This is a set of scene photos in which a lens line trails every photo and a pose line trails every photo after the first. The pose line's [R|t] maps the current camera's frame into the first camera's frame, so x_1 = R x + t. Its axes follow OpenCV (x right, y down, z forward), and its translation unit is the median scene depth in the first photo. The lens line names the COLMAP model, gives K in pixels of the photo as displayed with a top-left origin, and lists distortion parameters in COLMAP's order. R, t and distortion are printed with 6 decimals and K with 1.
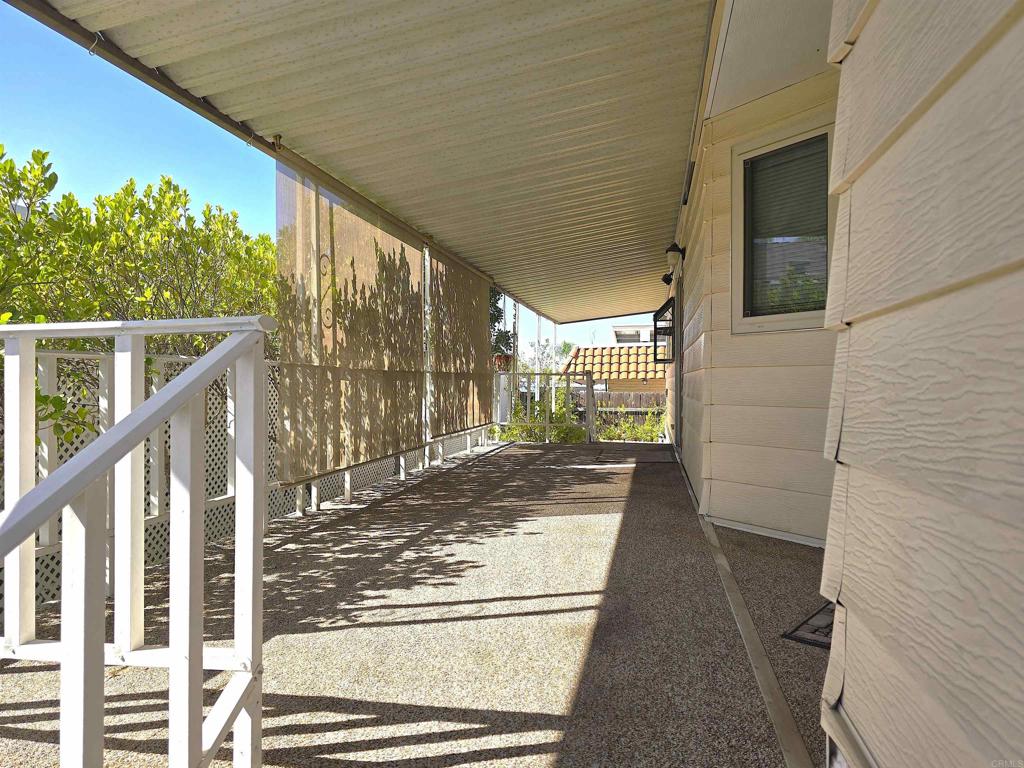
lens RADIAL K [[693.2, 0, 512.0], [0, 693.2, 384.0], [0, 0, 1]] dist [0.000270, -0.000007]
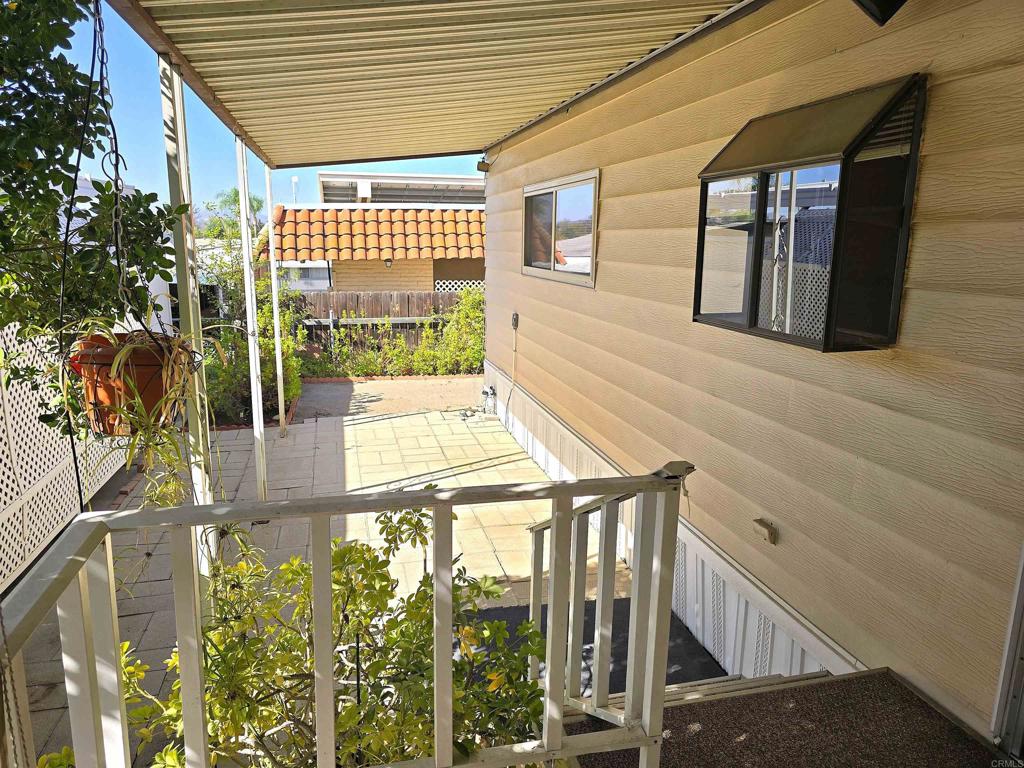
lens RADIAL K [[687.9, 0, 512.0], [0, 687.9, 384.0], [0, 0, 1]] dist [0.000900, 0.001194]
pose [[0.902679, -0.082460, 0.422340, 0.001449], [-0.006807, 0.978609, 0.205617, -0.034349], [-0.430261, -0.188481, 0.882808, 0.401476]]
